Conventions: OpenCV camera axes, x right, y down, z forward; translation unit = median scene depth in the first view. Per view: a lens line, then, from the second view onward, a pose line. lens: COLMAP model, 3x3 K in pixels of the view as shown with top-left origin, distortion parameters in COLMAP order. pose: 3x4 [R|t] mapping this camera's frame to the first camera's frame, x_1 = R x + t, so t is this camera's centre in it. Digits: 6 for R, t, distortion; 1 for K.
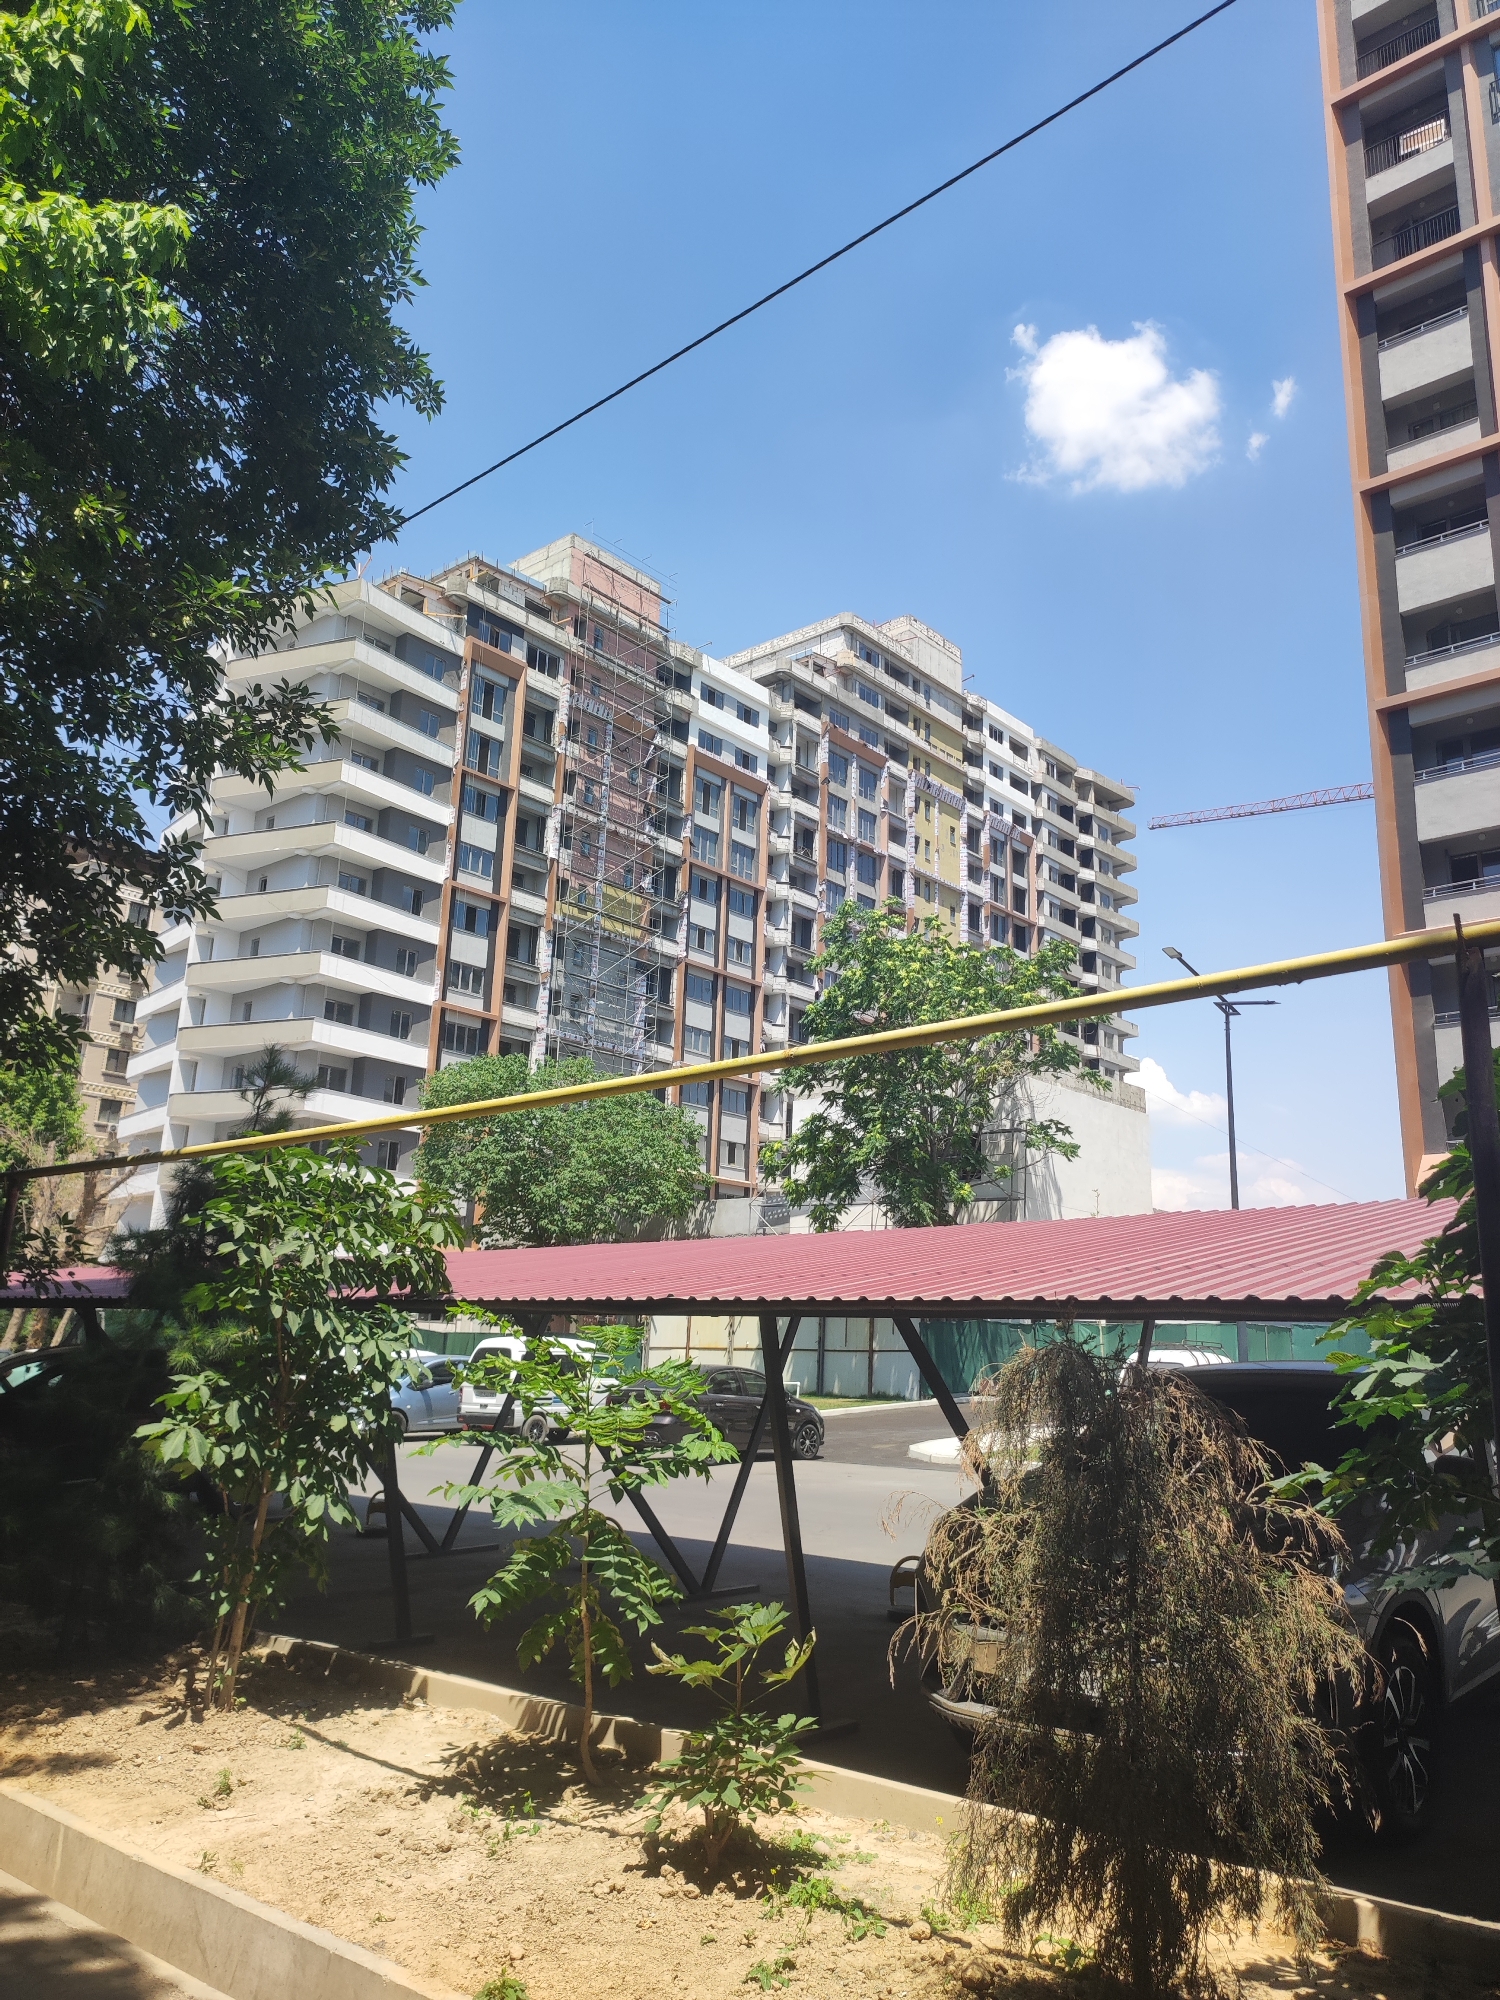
lens RADIAL K [[1462.2, 0, 750.0], [0, 1462.2, 1000.0], [0, 0, 1]] dist [0.006085, 0.006108]
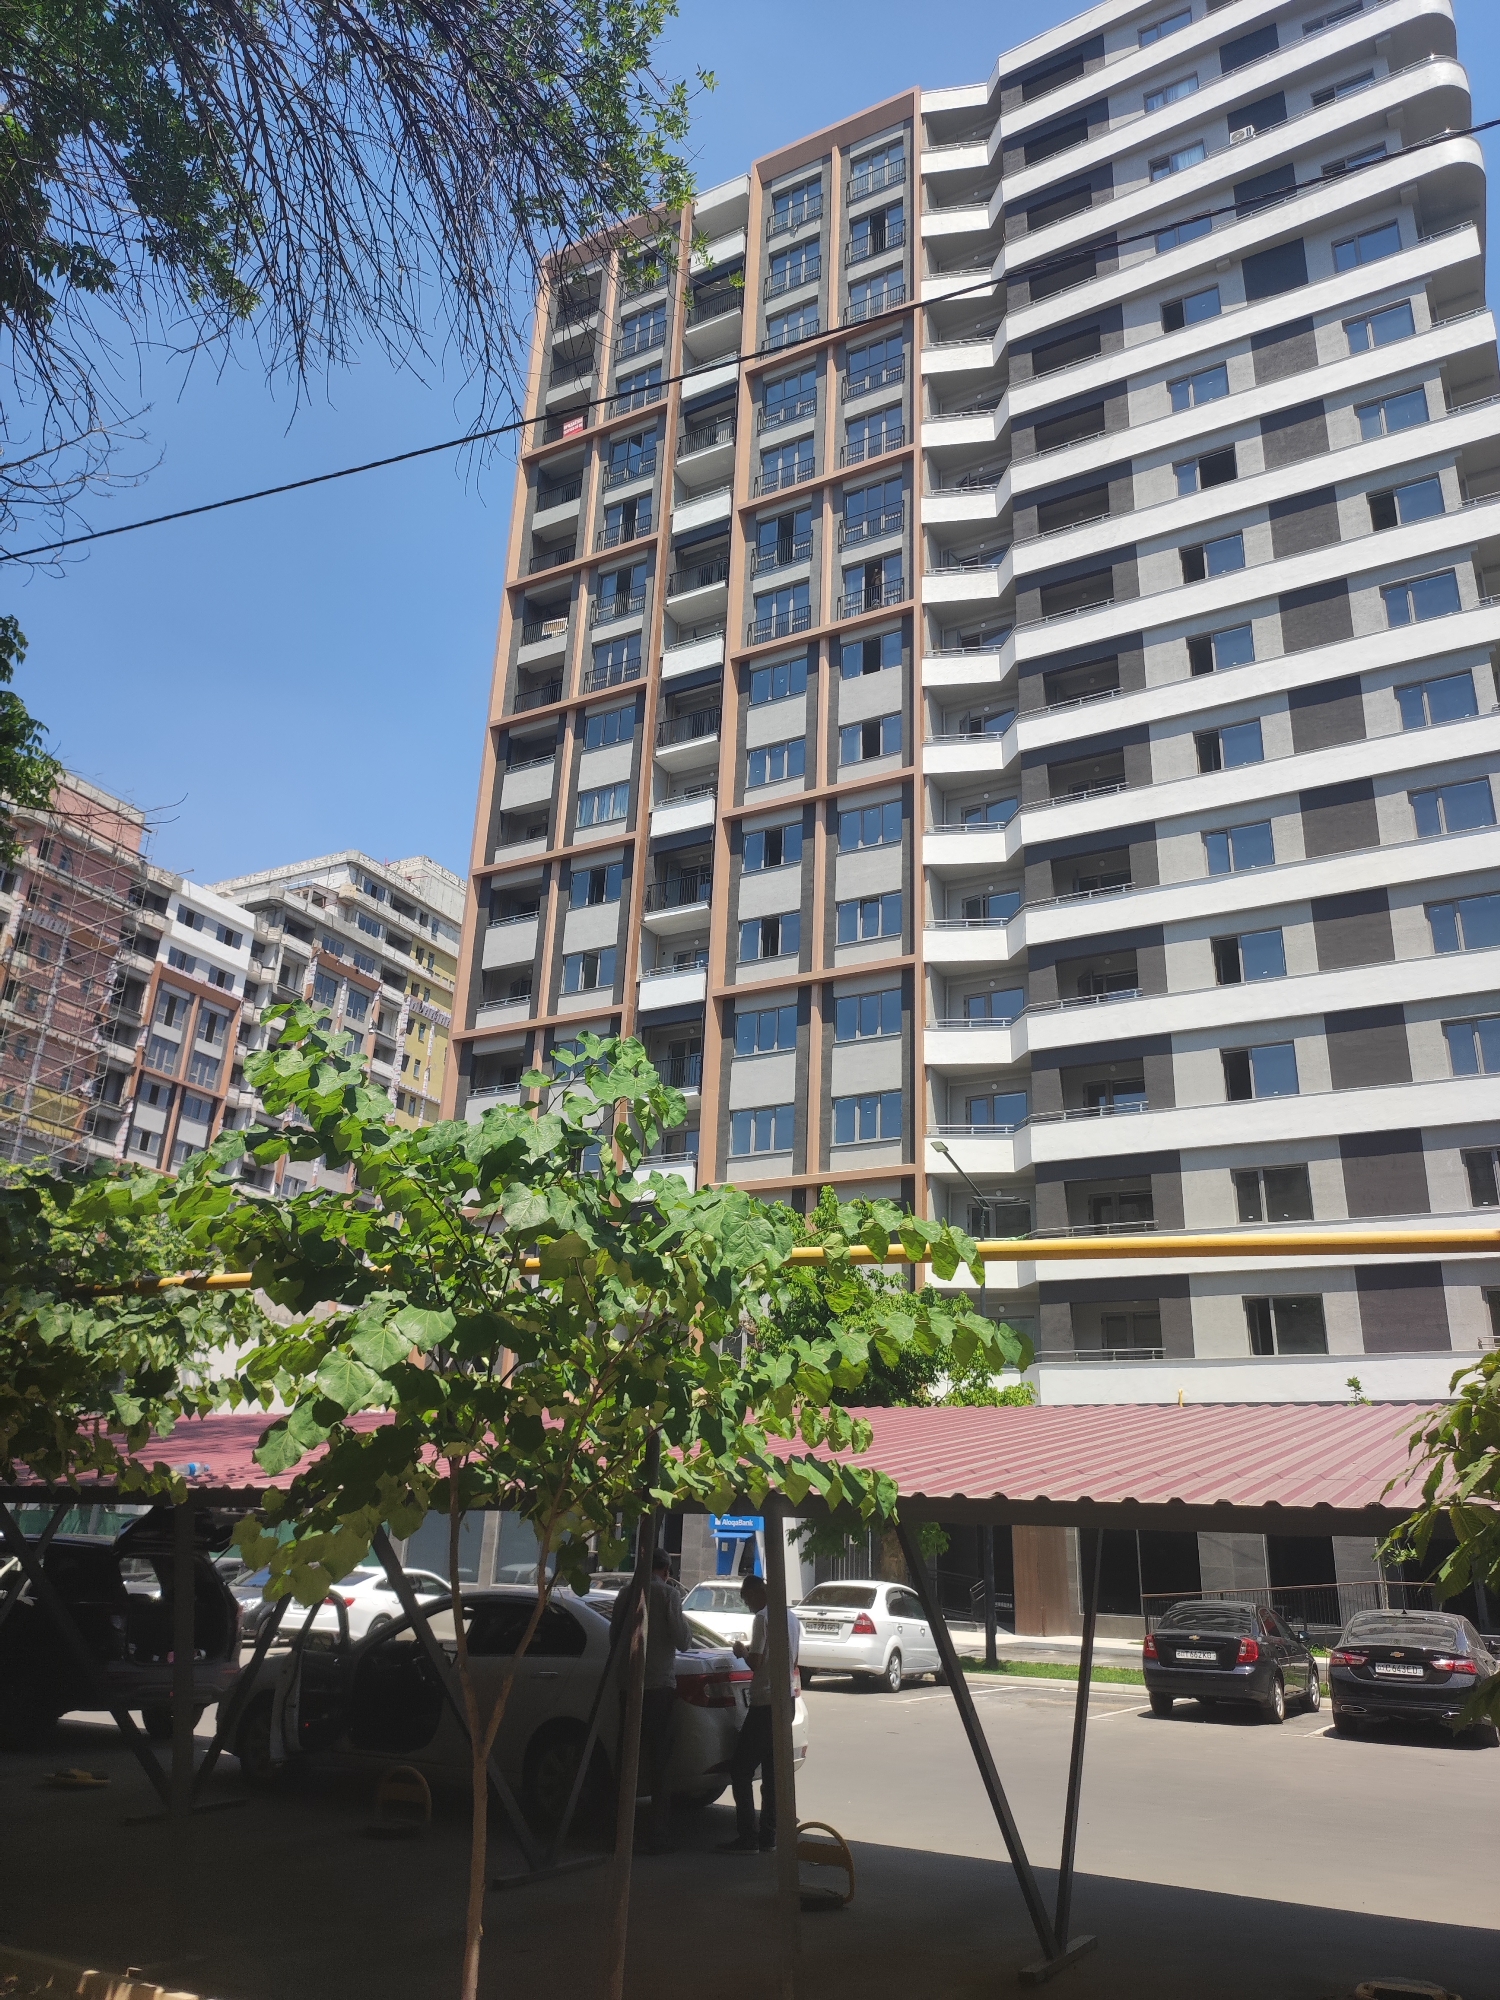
lens RADIAL K [[1467.5, 0, 750.0], [0, 1467.5, 1000.0], [0, 0, 1]] dist [0.047723, 0.001782]
pose [[0.976860, 0.089772, 0.194128, 0.172681], [-0.064970, 0.989309, -0.130563, -0.030349], [-0.203773, 0.114930, 0.972249, -0.148807]]
